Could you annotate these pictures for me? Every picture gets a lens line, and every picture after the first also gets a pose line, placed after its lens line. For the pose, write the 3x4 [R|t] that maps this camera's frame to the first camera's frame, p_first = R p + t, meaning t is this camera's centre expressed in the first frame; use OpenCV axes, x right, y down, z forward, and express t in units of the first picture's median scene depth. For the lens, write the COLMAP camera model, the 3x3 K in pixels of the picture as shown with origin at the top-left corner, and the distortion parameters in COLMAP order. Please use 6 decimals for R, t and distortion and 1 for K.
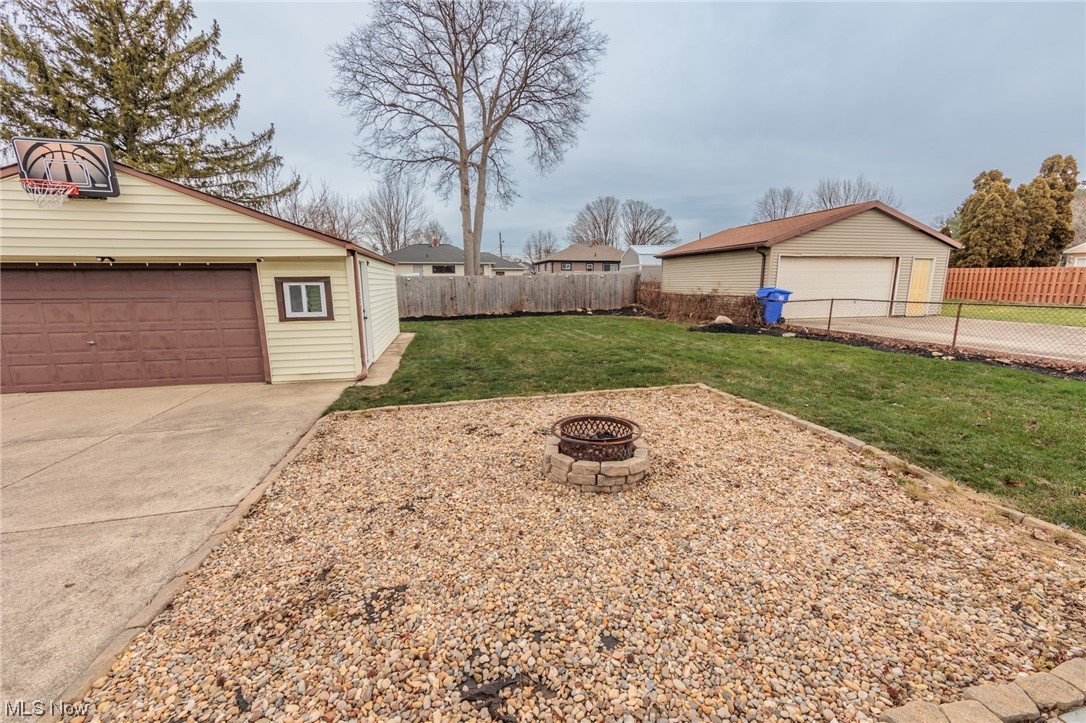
lens RADIAL K [[424.6, 0, 538.9], [0, 424.6, 358.1], [0, 0, 1]] dist [-0.002733, 0.000387]
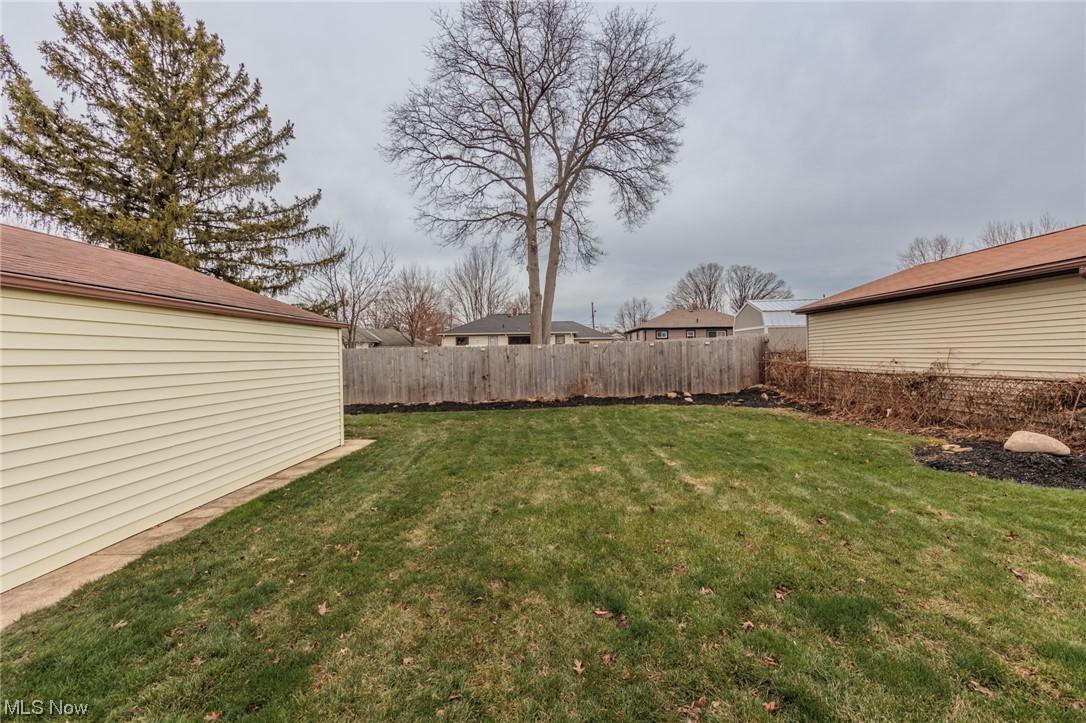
lens RADIAL K [[424.6, 0, 550.7], [0, 424.6, 356.5], [0, 0, 1]] dist [-0.002733, 0.000387]
pose [[0.978491, -0.010040, -0.206045, 0.052582], [-0.025040, 0.985649, -0.166938, -0.063681], [0.204764, 0.168506, 0.964198, 0.357361]]
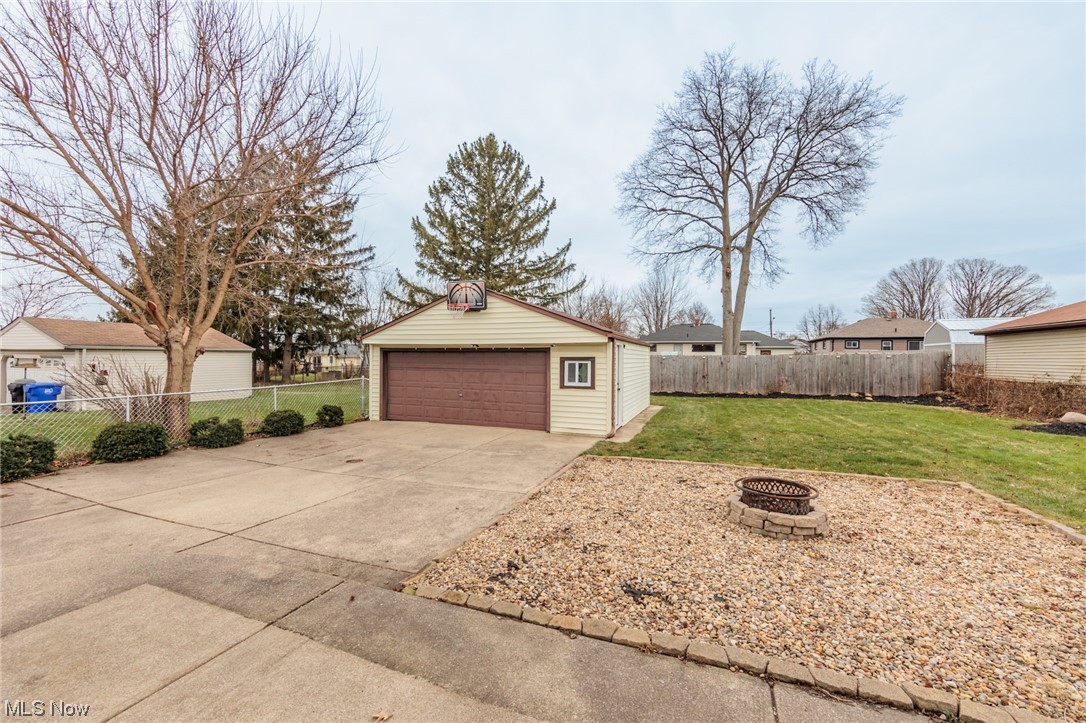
lens RADIAL K [[424.6, 0, 550.0], [0, 424.6, 362.5], [0, 0, 1]] dist [-0.002733, 0.000387]
pose [[0.839485, 0.016591, -0.543129, 0.045841], [-0.108157, 0.984636, -0.137094, 0.009662], [0.532510, 0.173832, 0.828381, -0.072966]]
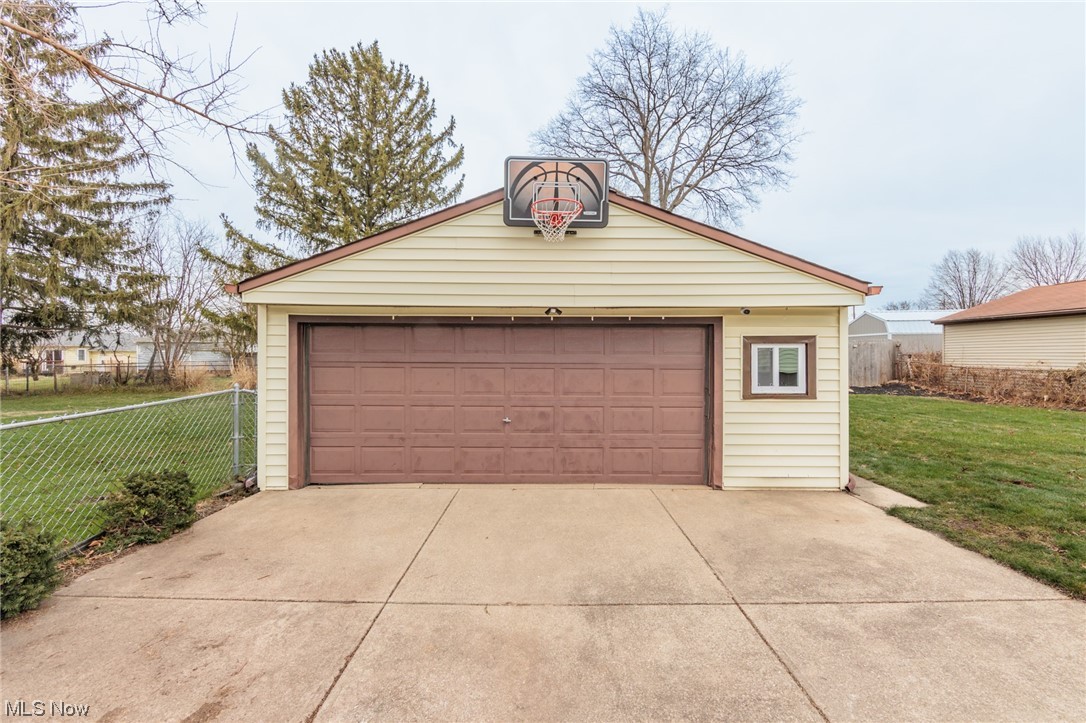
lens RADIAL K [[424.6, 0, 548.4], [0, 424.6, 359.5], [0, 0, 1]] dist [-0.002733, 0.000387]
pose [[0.977958, 0.010970, -0.208515, -0.298085], [-0.045100, 0.986144, -0.159643, -0.009462], [0.203875, 0.165528, 0.964902, 0.095732]]
